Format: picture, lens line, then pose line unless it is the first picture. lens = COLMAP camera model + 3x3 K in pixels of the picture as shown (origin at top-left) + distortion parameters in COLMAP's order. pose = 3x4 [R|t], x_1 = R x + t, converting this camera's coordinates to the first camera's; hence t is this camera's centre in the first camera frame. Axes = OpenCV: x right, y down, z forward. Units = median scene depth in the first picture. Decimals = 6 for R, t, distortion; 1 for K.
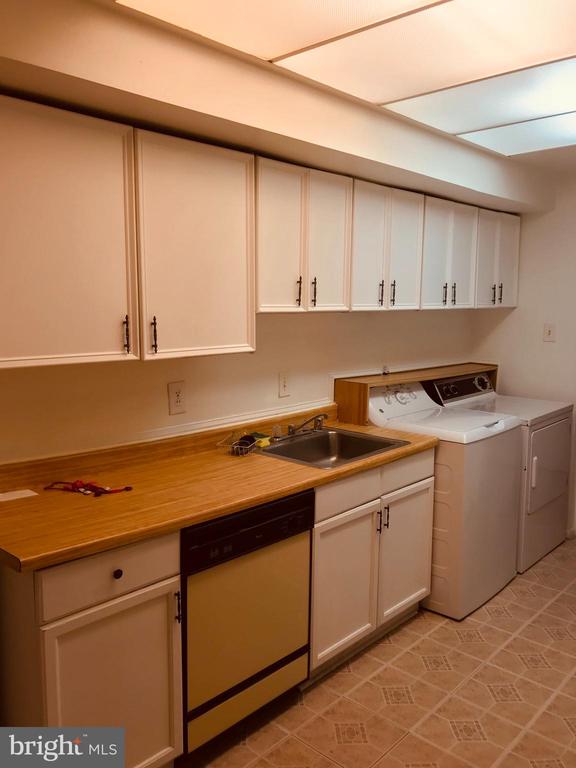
lens RADIAL K [[632.0, 0, 288.0], [0, 632.0, 384.0], [0, 0, 1]] dist [0.053083, -0.063626]
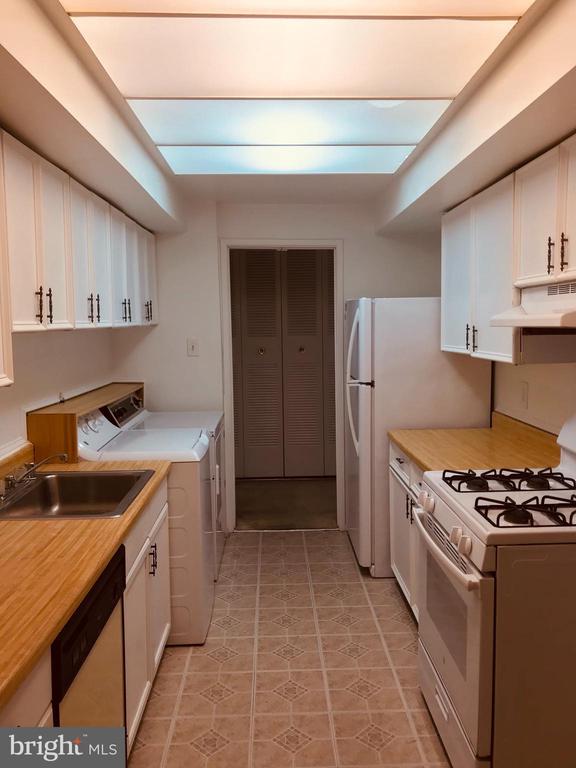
lens RADIAL K [[639.5, 0, 288.0], [0, 639.5, 384.0], [0, 0, 1]] dist [0.012237, 0.007951]
pose [[0.710822, -0.083131, 0.698443, -0.282376], [0.106146, 0.994297, 0.010317, -0.019359], [-0.695317, 0.066804, 0.715592, 0.178357]]
